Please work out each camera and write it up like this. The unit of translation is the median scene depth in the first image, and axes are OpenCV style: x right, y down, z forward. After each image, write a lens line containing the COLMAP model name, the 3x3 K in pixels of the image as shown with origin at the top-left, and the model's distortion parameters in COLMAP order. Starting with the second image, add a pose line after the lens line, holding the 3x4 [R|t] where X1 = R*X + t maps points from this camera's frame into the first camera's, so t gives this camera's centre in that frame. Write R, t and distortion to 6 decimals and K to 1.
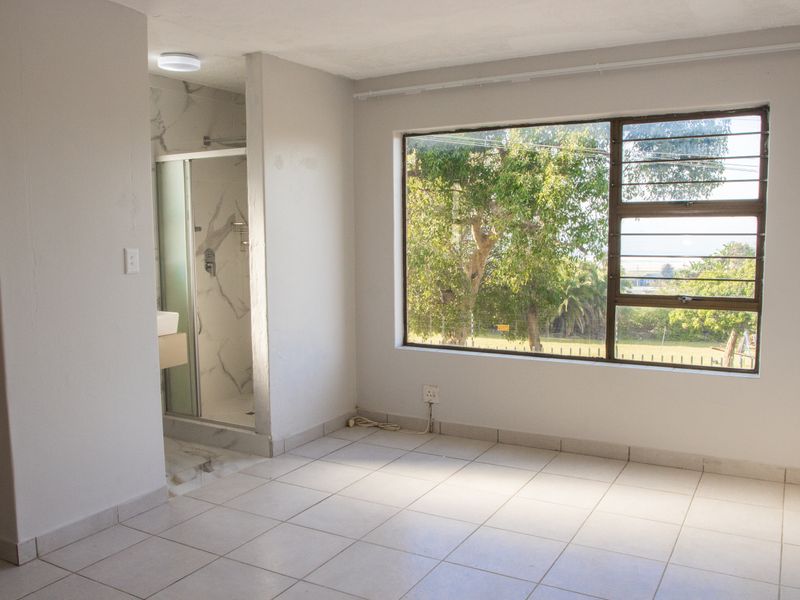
lens RADIAL K [[686.5, 0, 401.6], [0, 686.5, 297.8], [0, 0, 1]] dist [-0.076604, 0.009239]
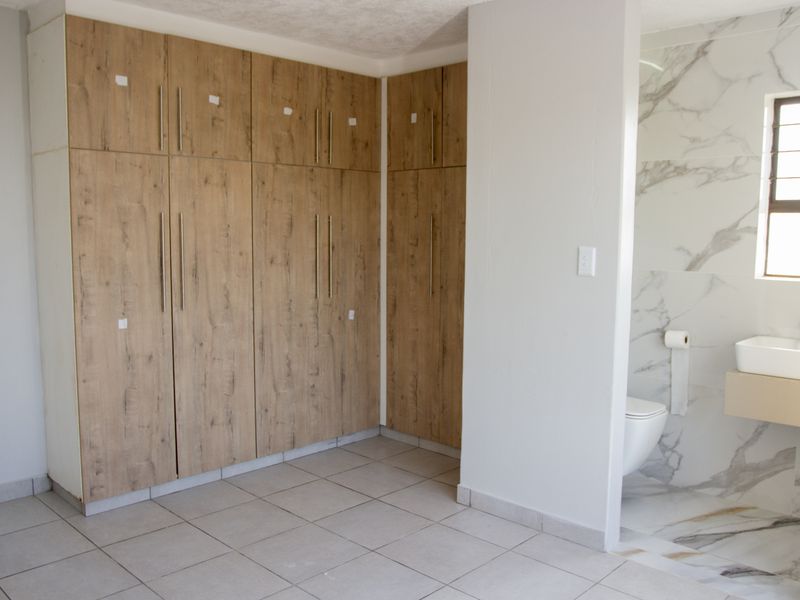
lens RADIAL K [[686.5, 0, 400.1], [0, 686.5, 300.1], [0, 0, 1]] dist [-0.076604, 0.009239]
pose [[-0.254457, 0.098057, -0.962100, 0.528761], [-0.094634, 0.987547, 0.125679, -0.094024], [0.962443, 0.123027, -0.242009, 0.994260]]
